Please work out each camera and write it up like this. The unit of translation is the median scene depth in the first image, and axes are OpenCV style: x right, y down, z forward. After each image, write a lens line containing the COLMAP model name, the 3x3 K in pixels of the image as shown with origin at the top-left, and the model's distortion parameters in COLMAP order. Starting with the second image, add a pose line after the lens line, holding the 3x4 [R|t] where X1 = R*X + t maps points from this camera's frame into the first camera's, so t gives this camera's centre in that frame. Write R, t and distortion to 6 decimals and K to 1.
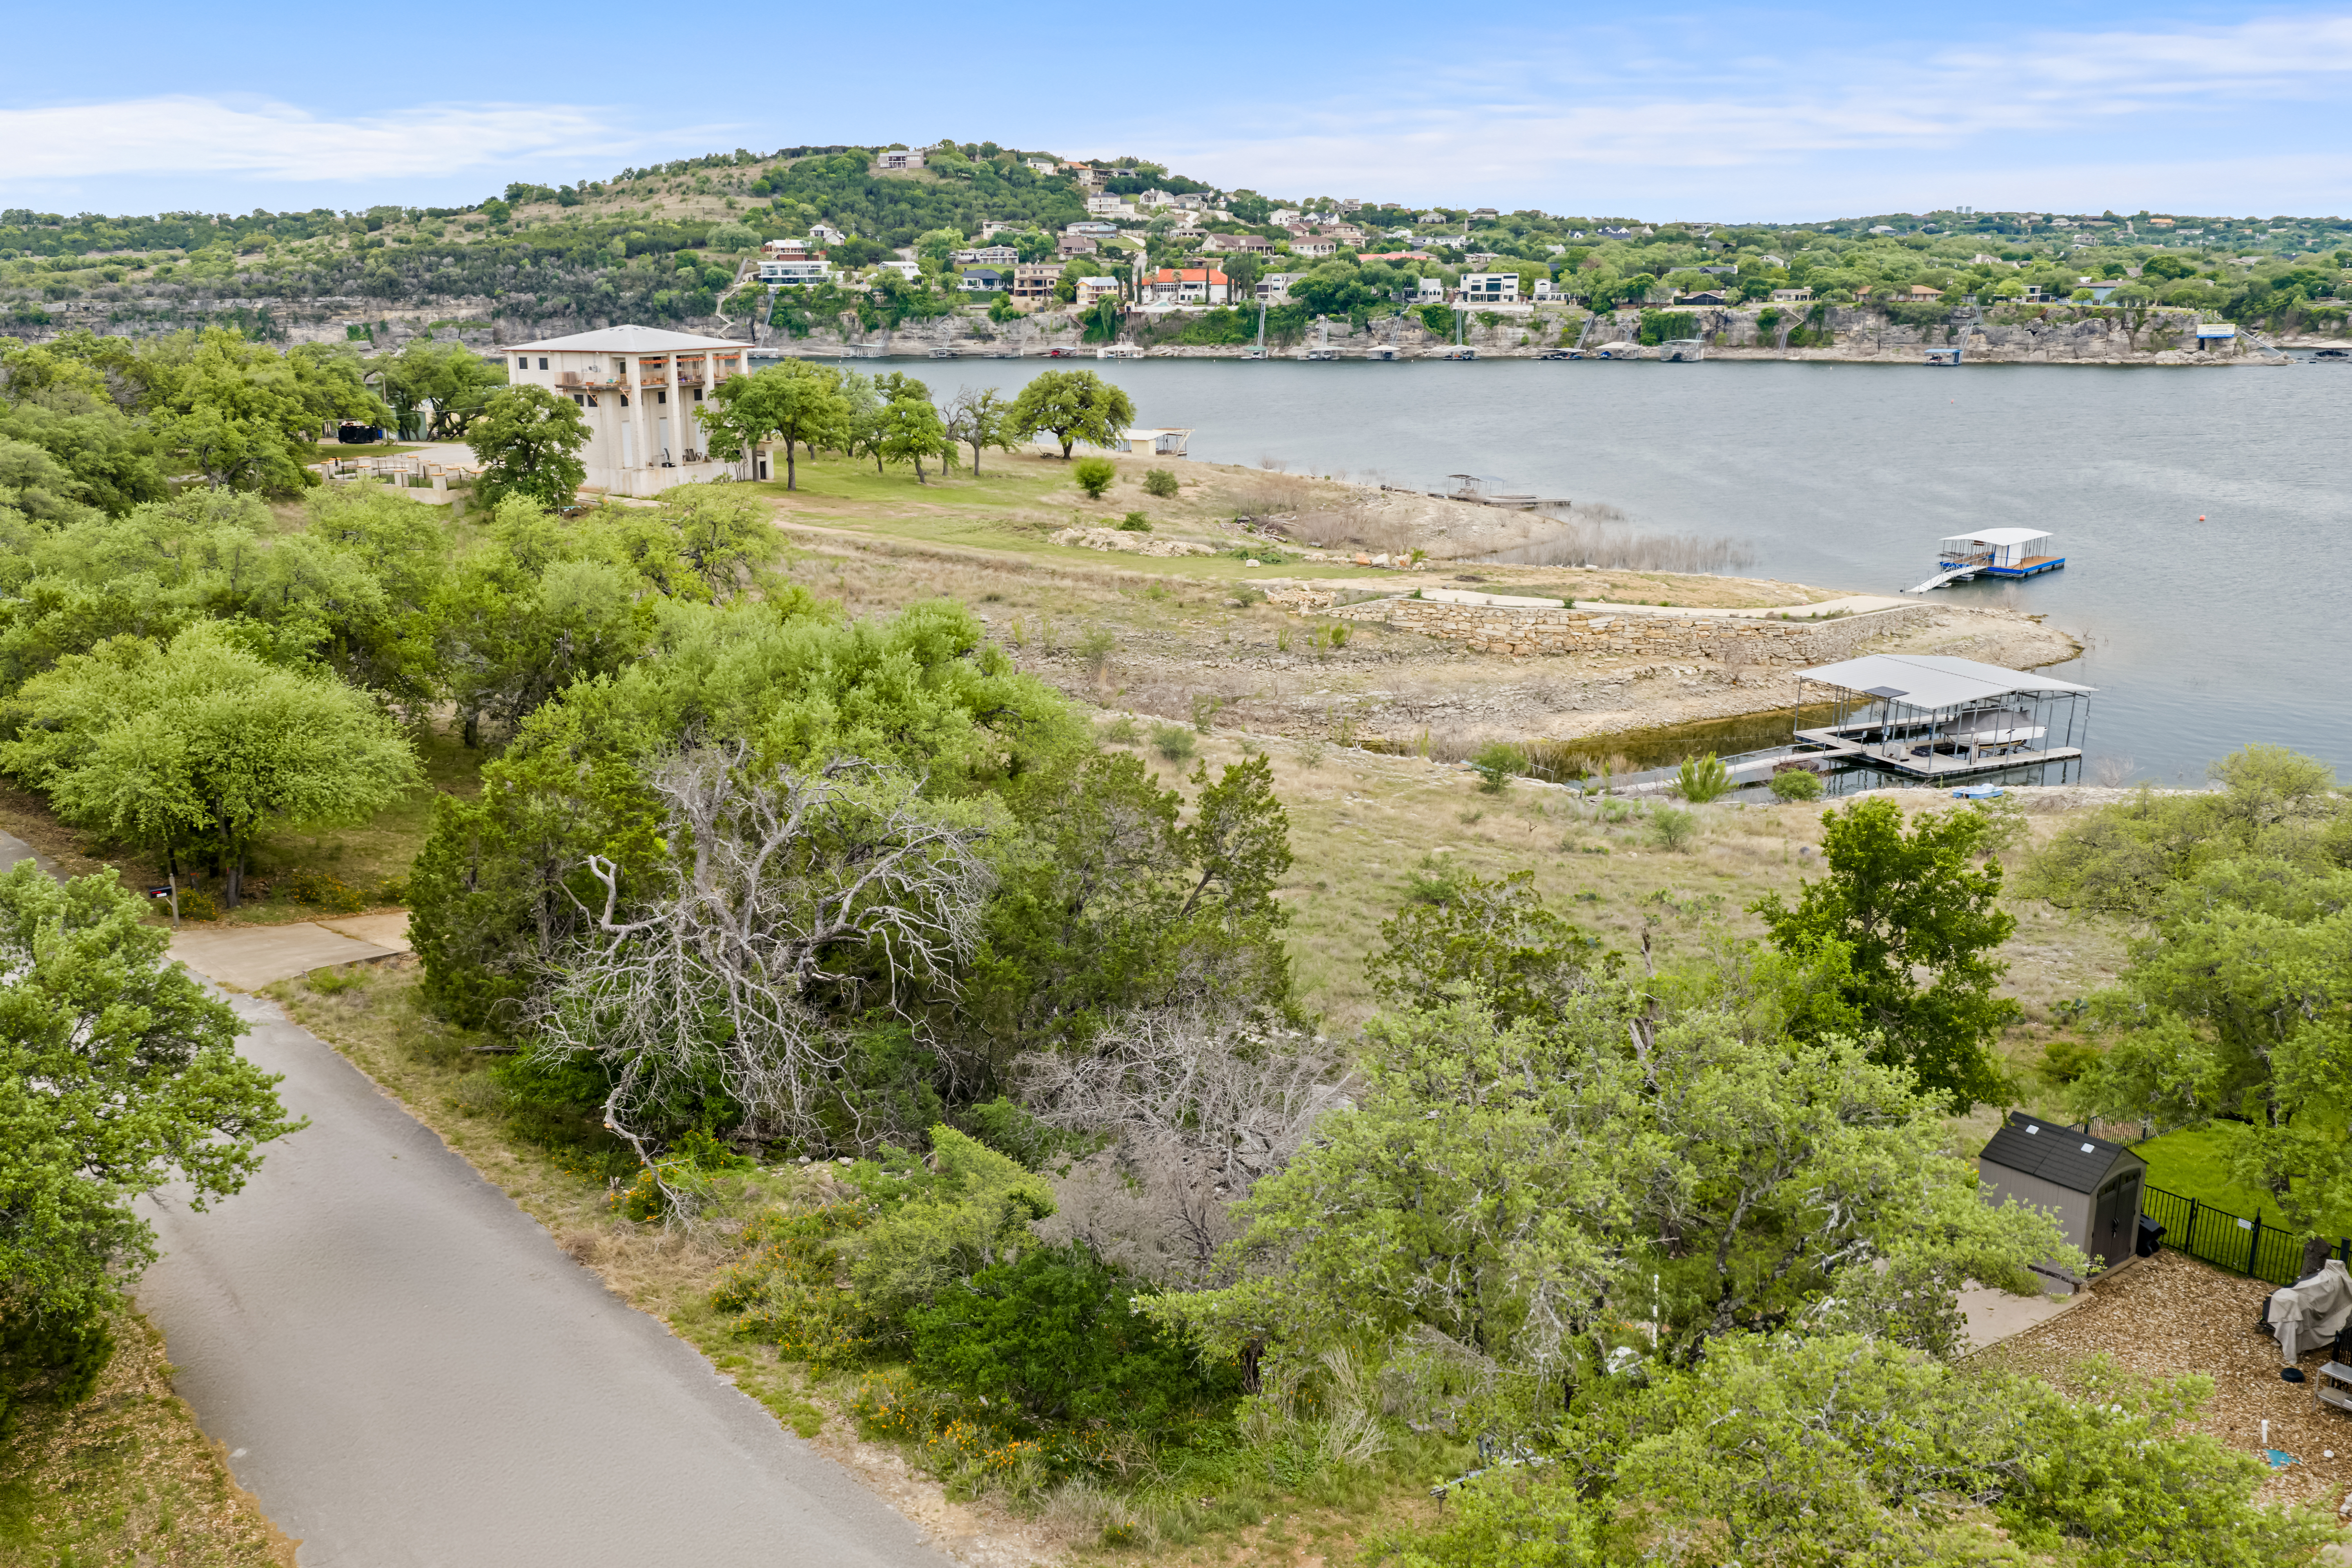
lens RADIAL K [[1968.0, 0, 1116.4], [0, 1968.0, 789.6], [0, 0, 1]] dist [0.000721, -0.008752]
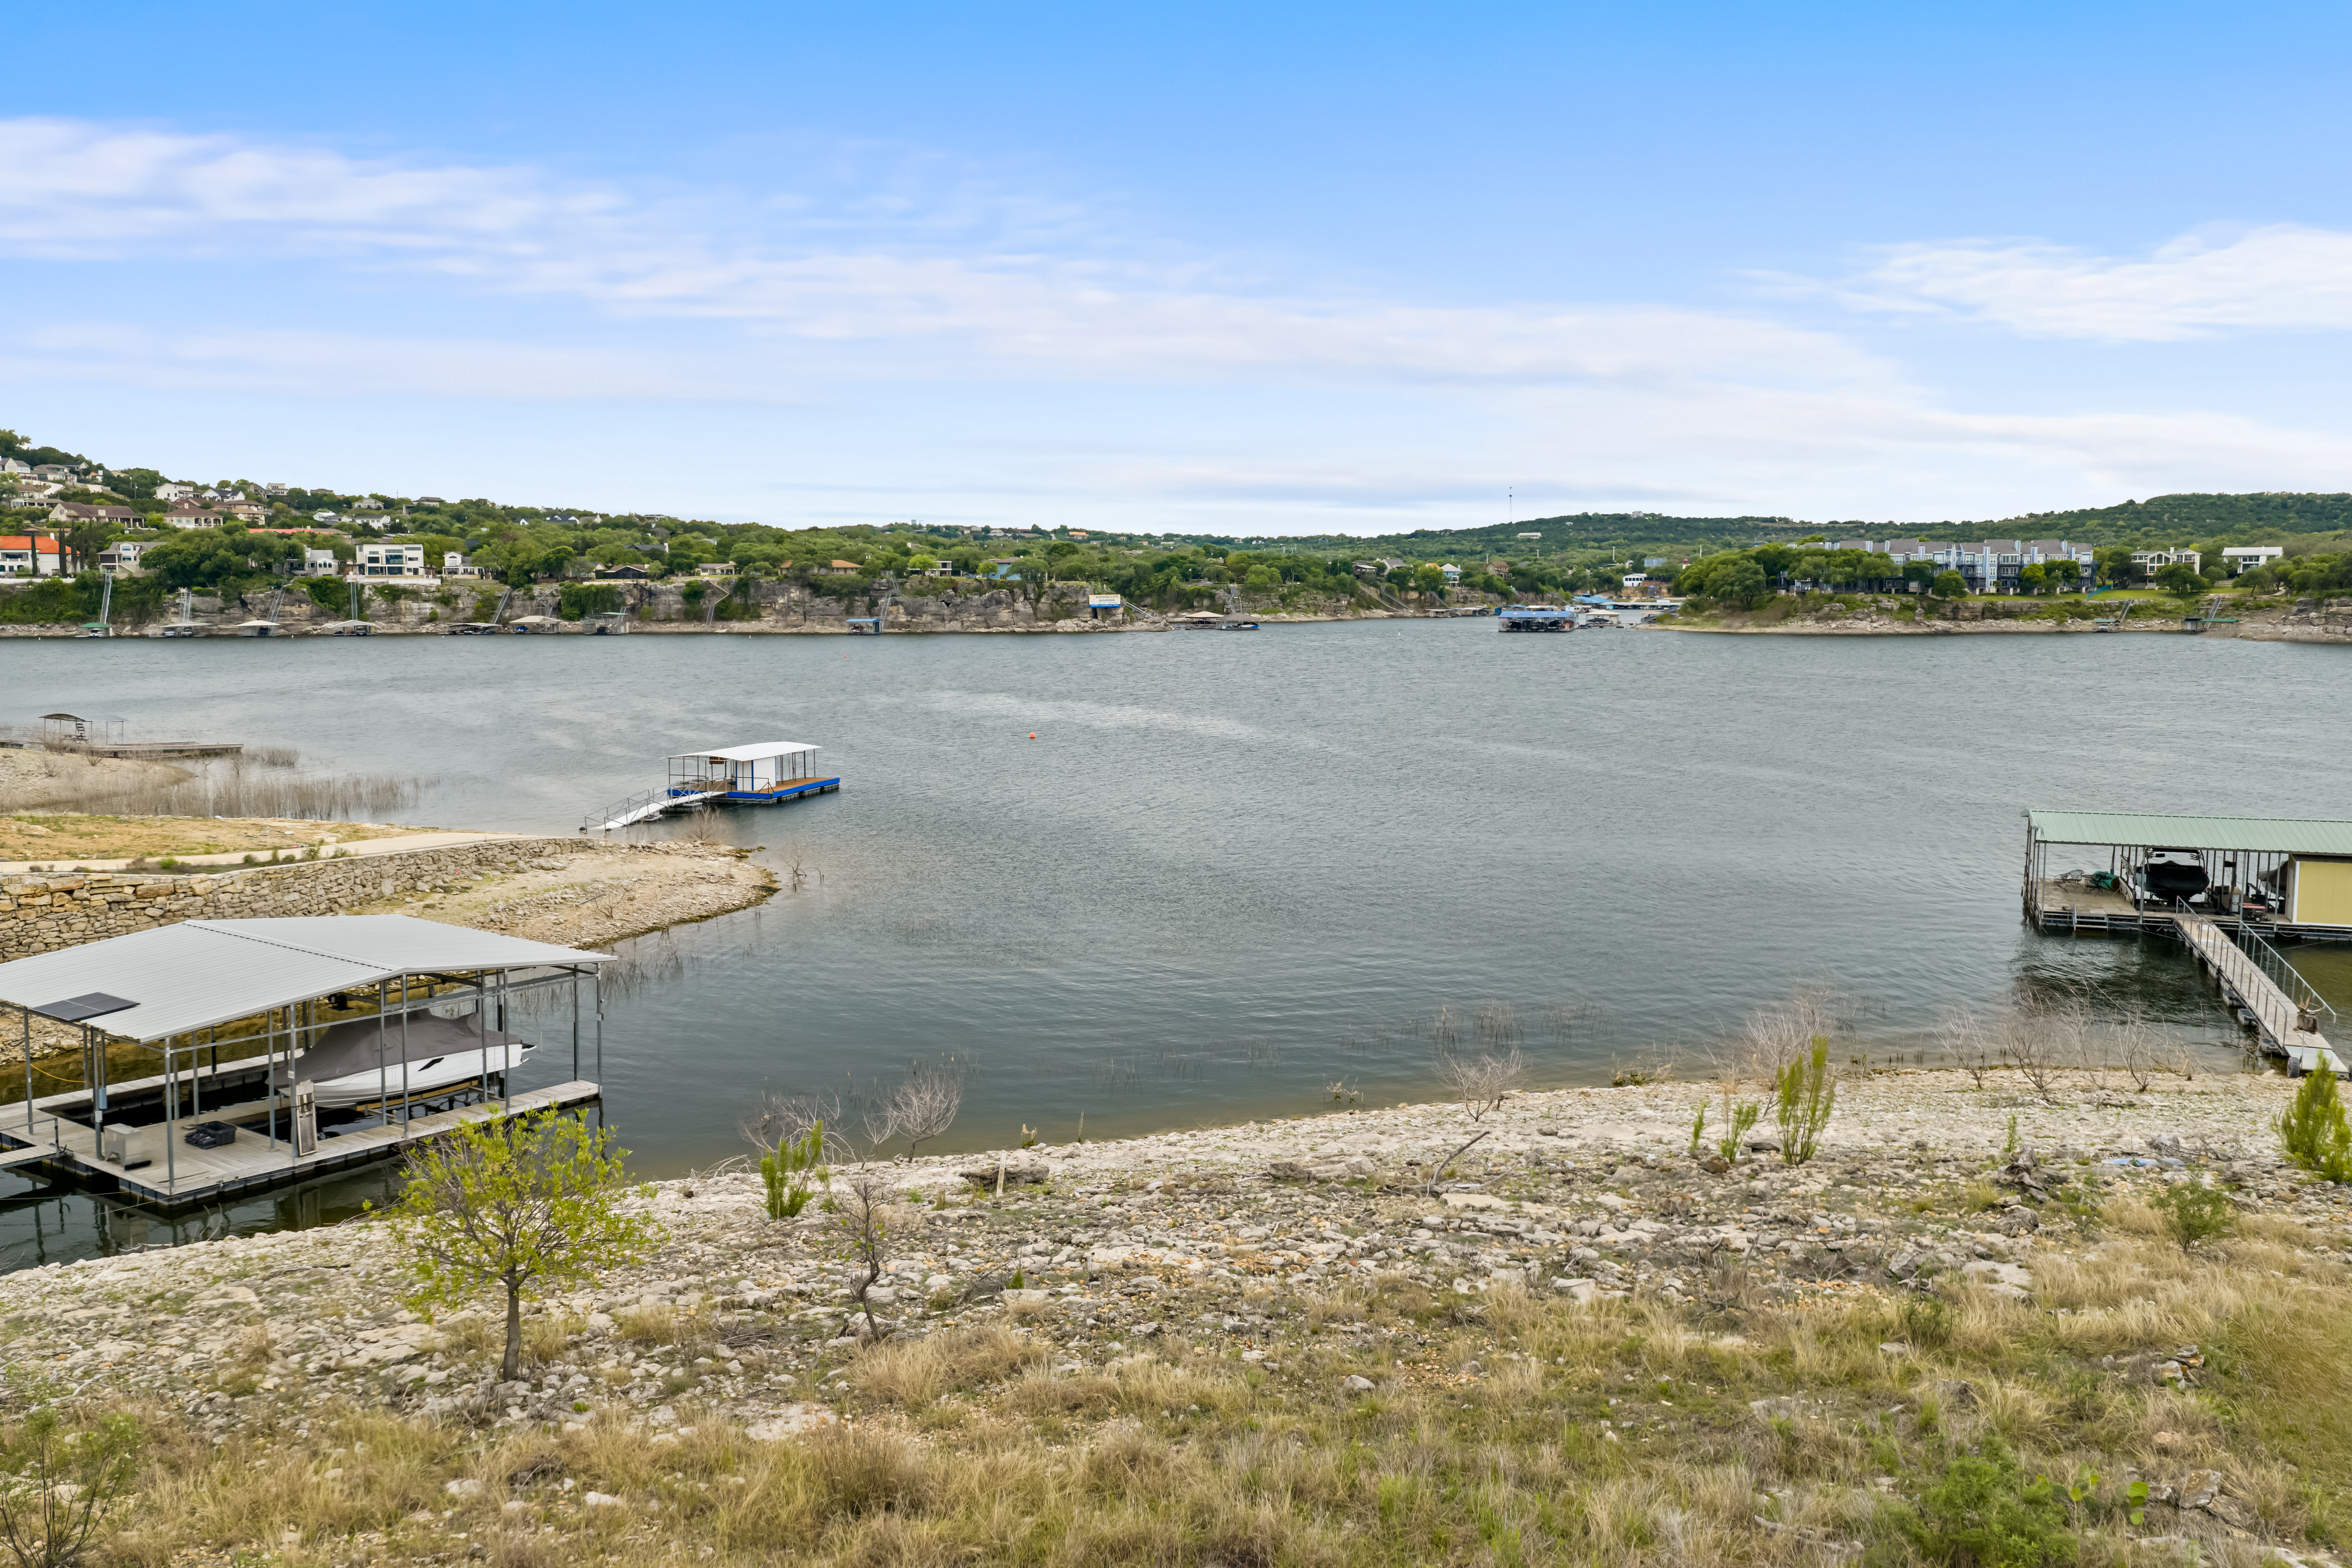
lens RADIAL K [[1934.8, 0, 1149.1], [0, 1934.8, 785.4], [0, 0, 1]] dist [0.028571, -0.060251]
pose [[0.875956, -0.043146, 0.480458, 0.063813], [0.116529, 0.985421, -0.123960, -0.002967], [-0.468105, 0.164571, 0.868213, 0.085466]]
